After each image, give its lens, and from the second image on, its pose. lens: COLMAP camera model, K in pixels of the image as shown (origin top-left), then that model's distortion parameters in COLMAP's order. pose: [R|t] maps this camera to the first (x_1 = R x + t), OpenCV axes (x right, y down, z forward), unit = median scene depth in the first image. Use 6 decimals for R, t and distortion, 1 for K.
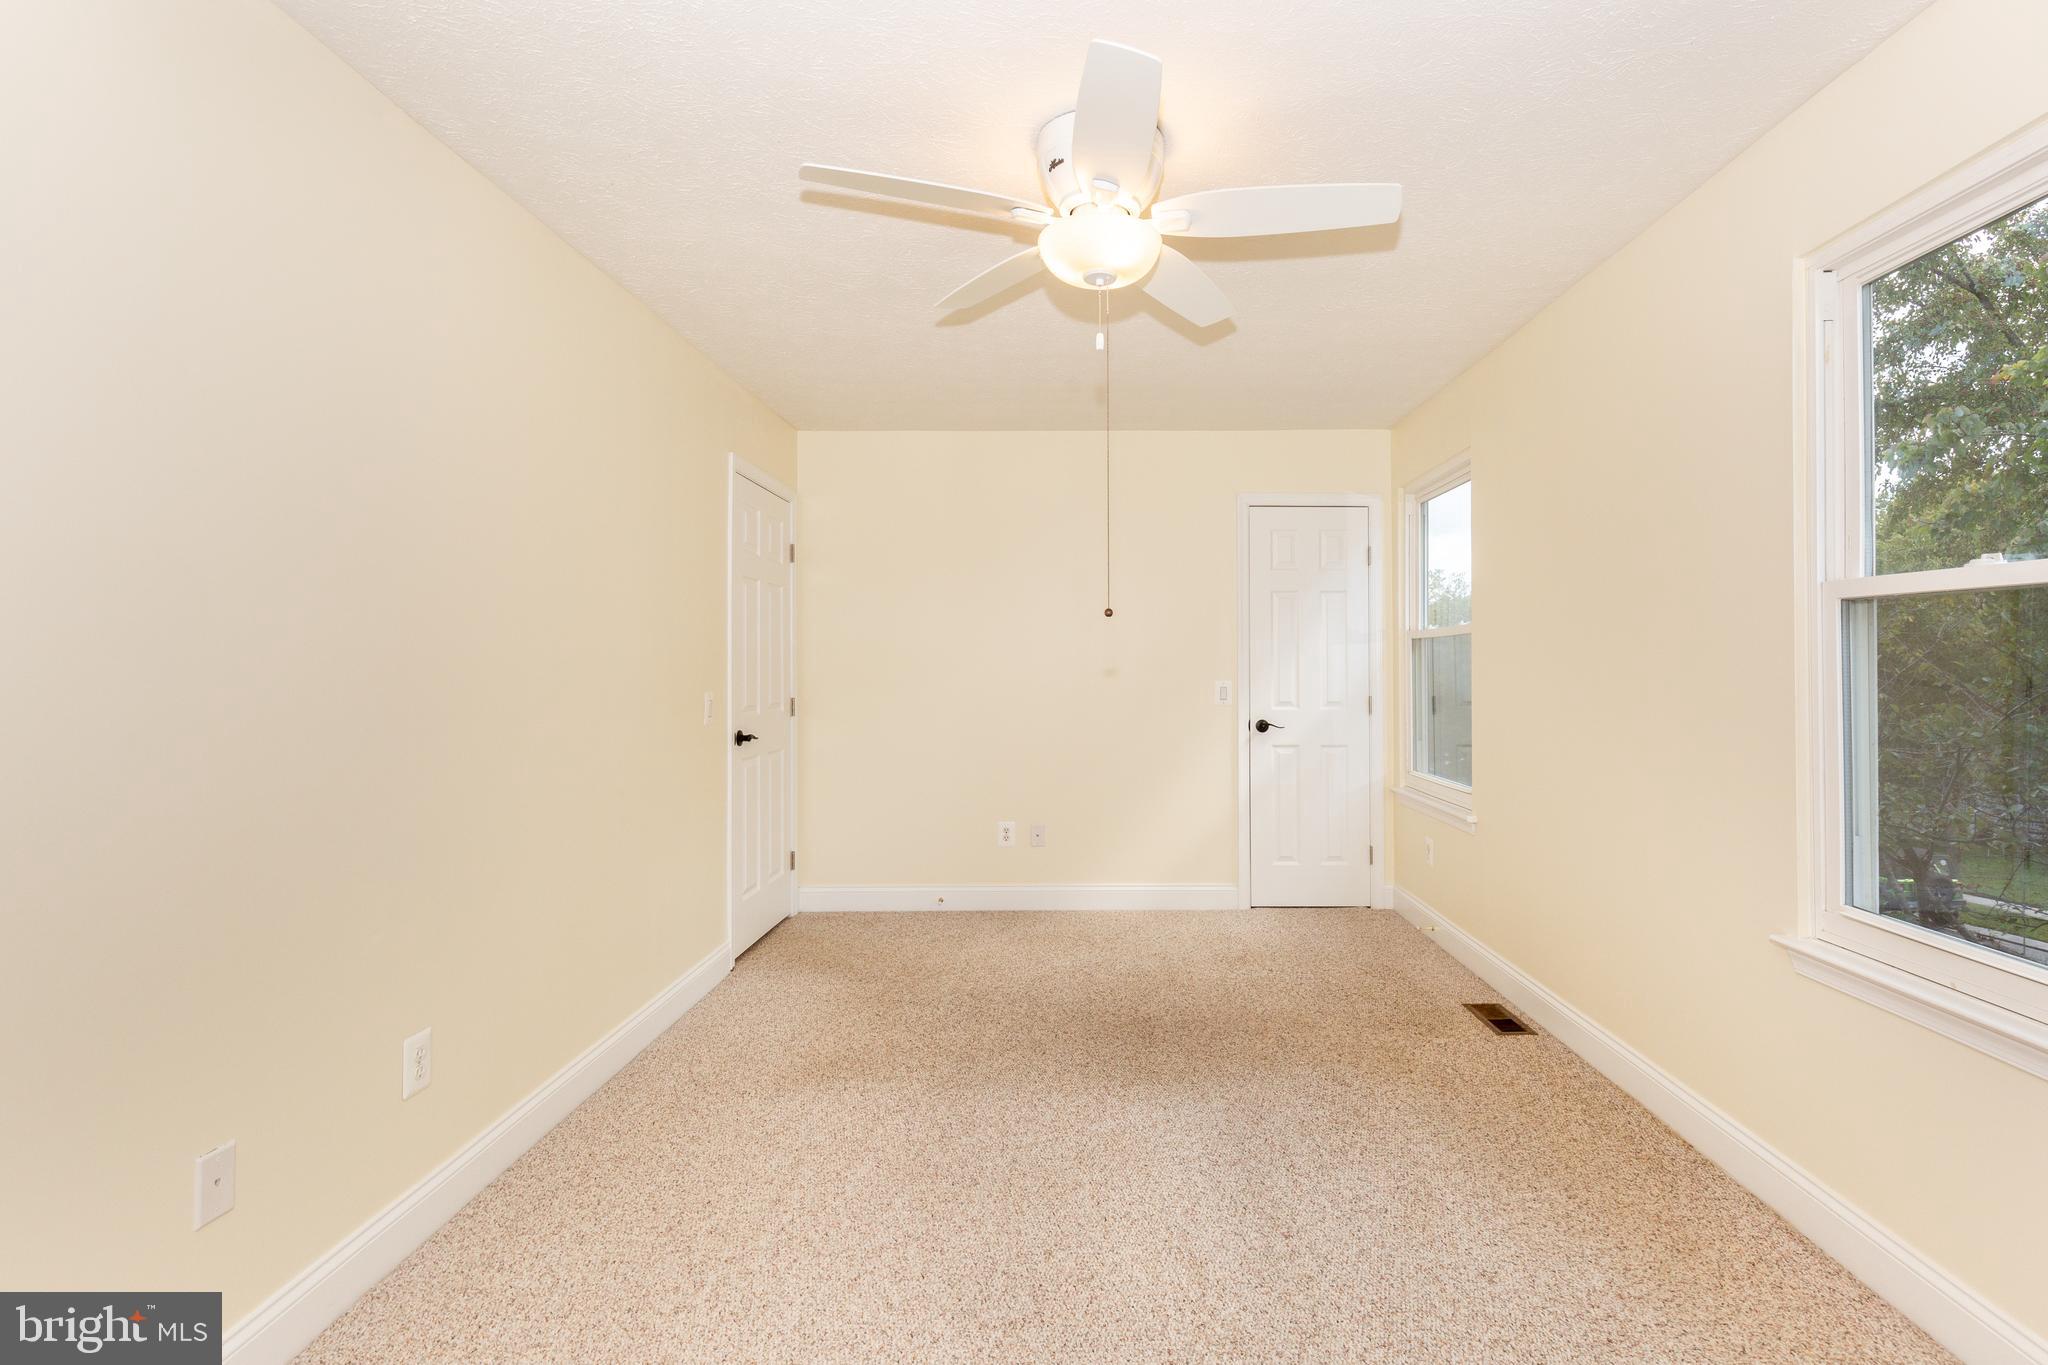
lens RADIAL K [[956.1, 0, 1020.6], [0, 956.1, 668.8], [0, 0, 1]] dist [0.015355, -0.005780]
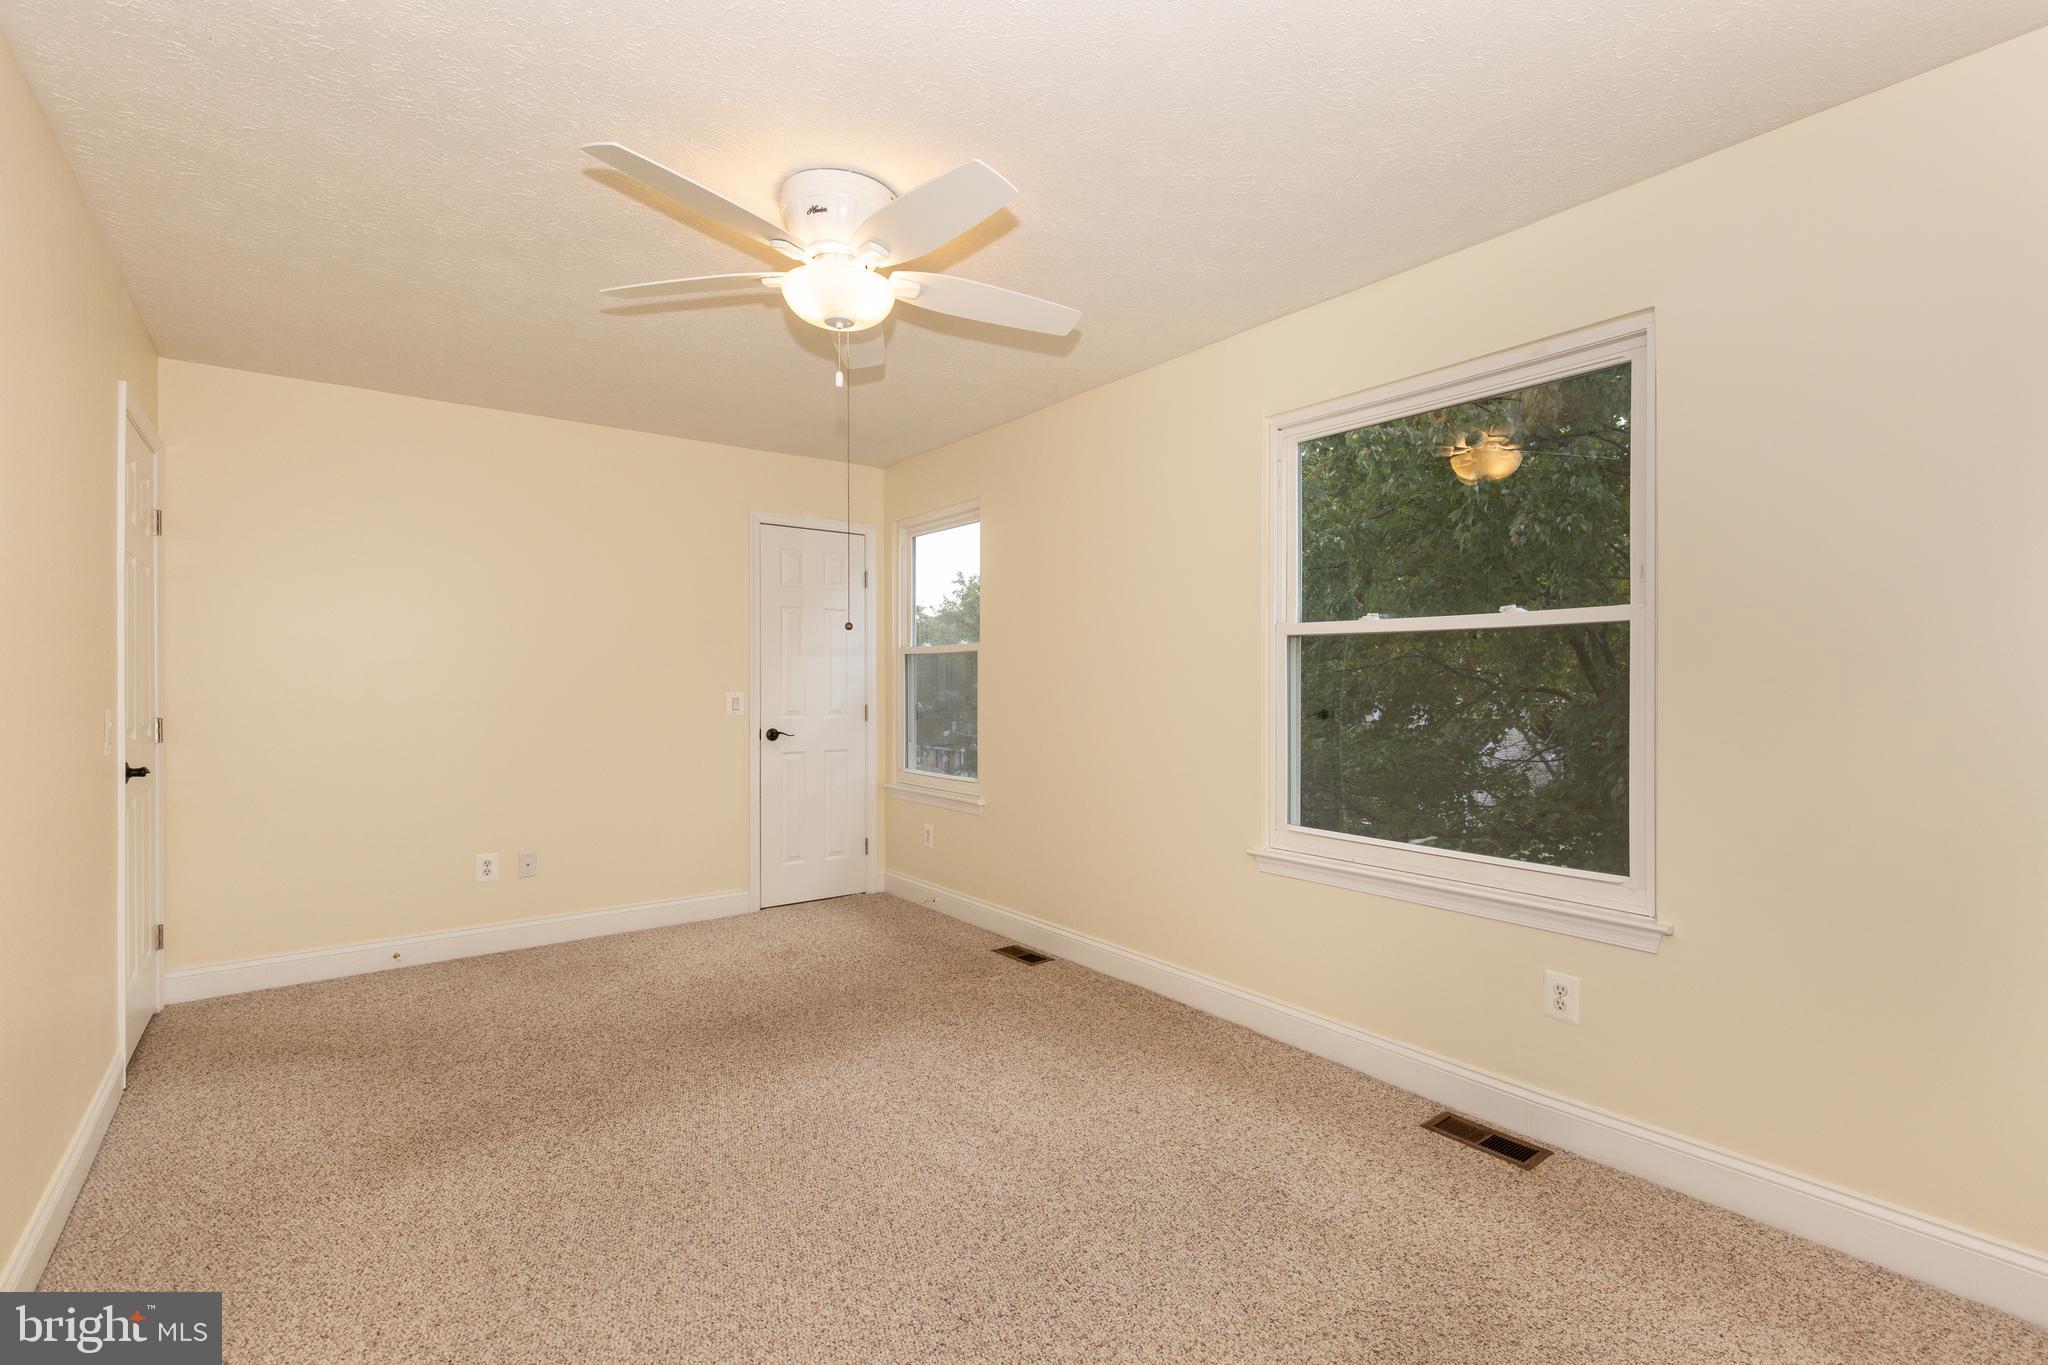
lens RADIAL K [[1005.6, 0, 972.2], [0, 1005.6, 694.2], [0, 0, 1]] dist [0.013342, -0.001269]
pose [[0.792447, -0.005437, 0.609917, -0.357820], [-0.000964, 0.999948, 0.010167, 0.005809], [-0.609940, -0.008645, 0.792400, -0.009442]]
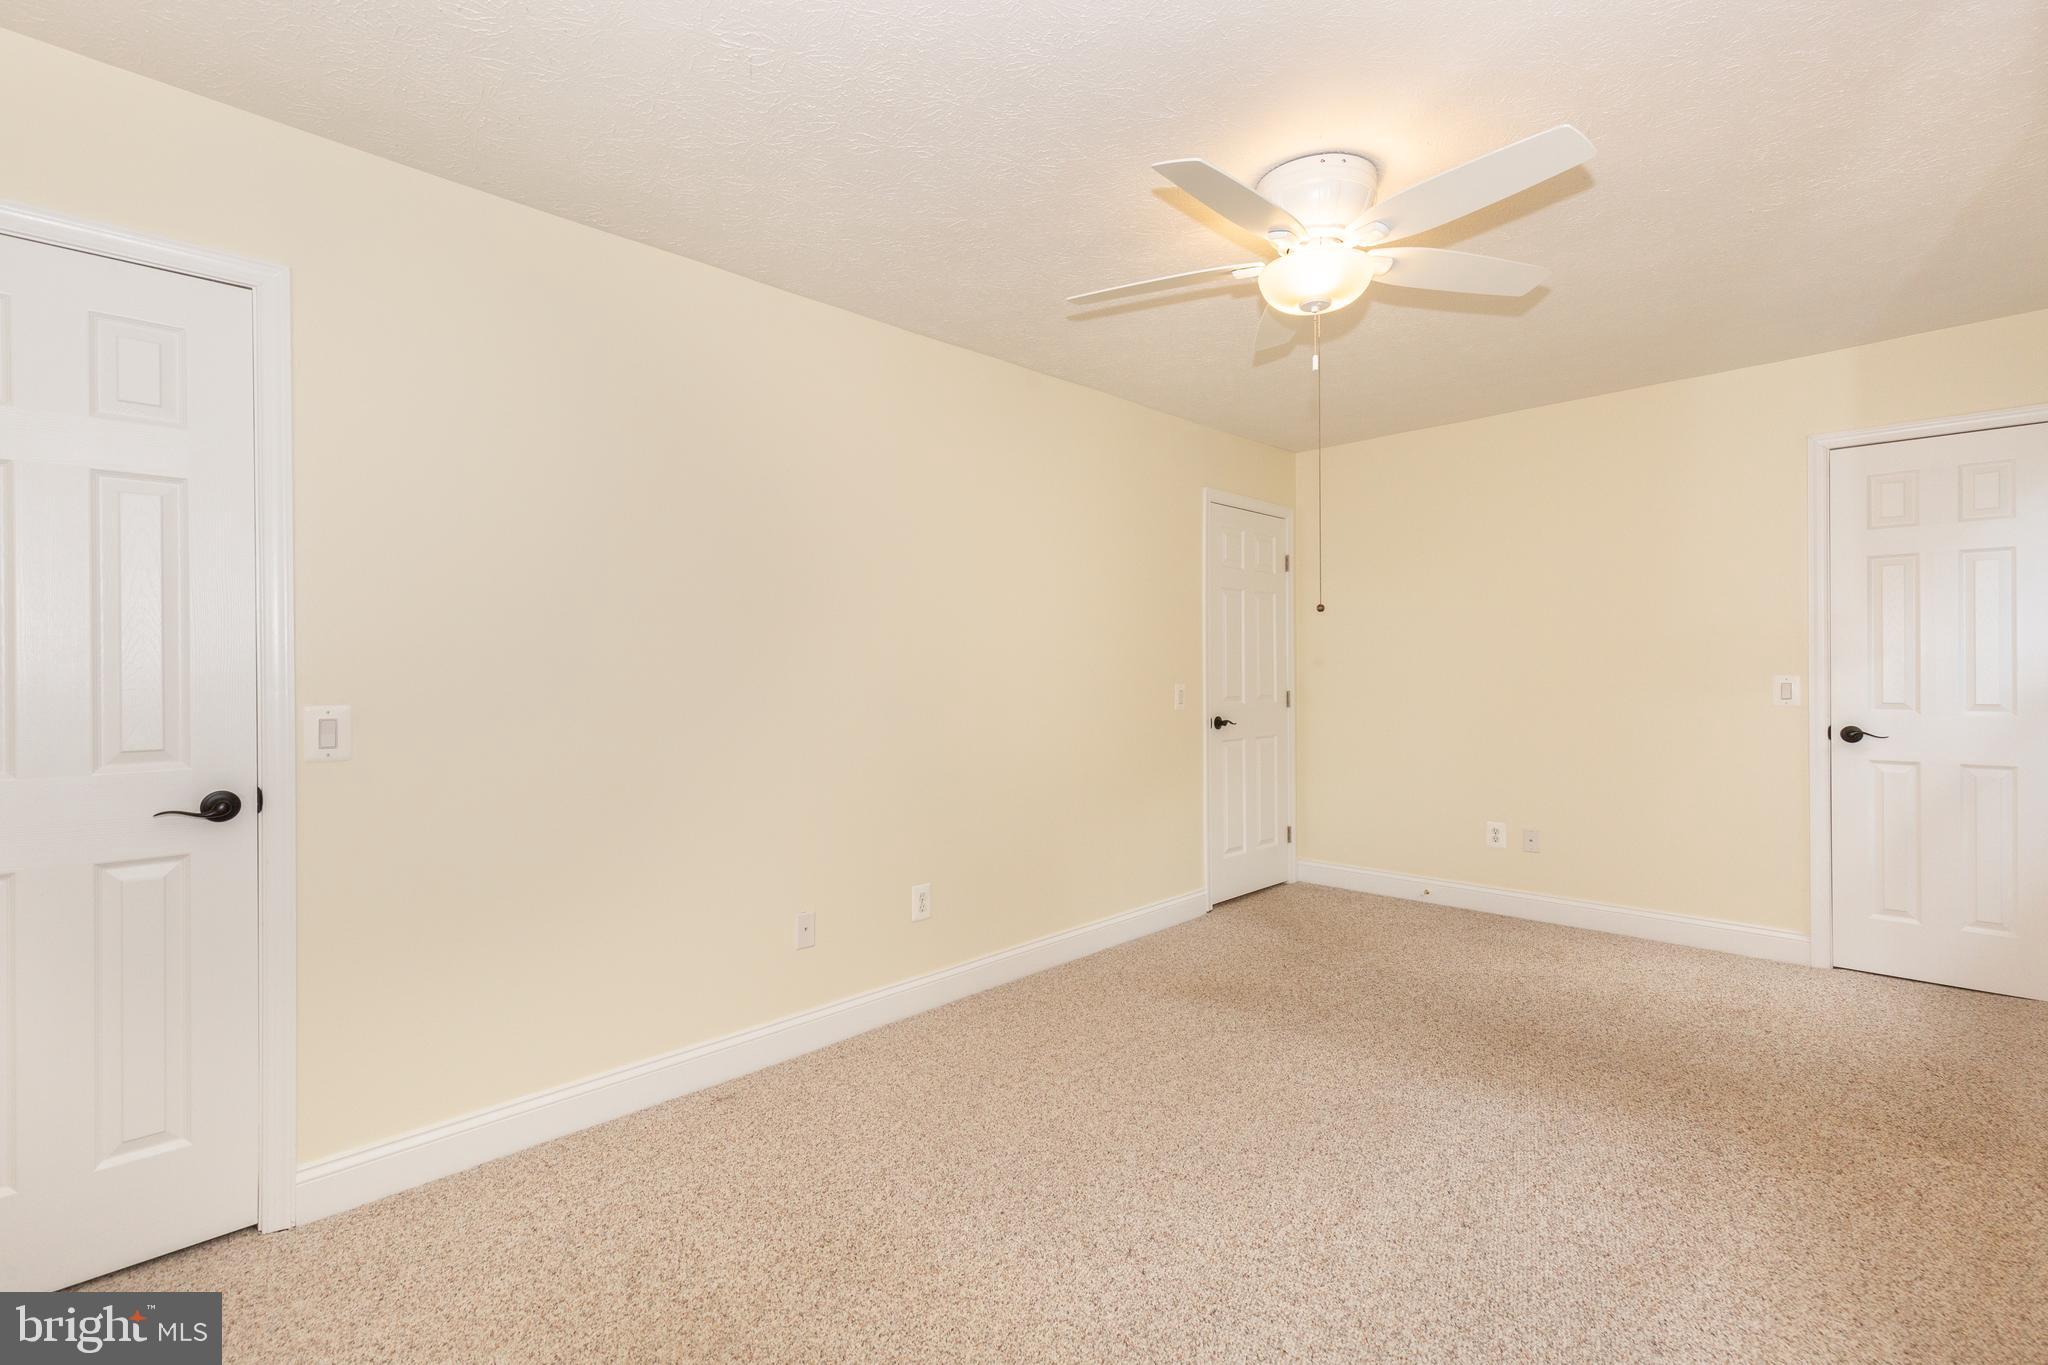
lens RADIAL K [[870.8, 0, 959.3], [0, 870.8, 679.5], [0, 0, 1]] dist [0.009532, -0.000757]
pose [[0.703799, 0.004146, -0.710387, 0.362569], [0.003758, 0.999947, 0.009559, 0.009114], [0.710390, -0.009397, 0.703746, -0.004521]]
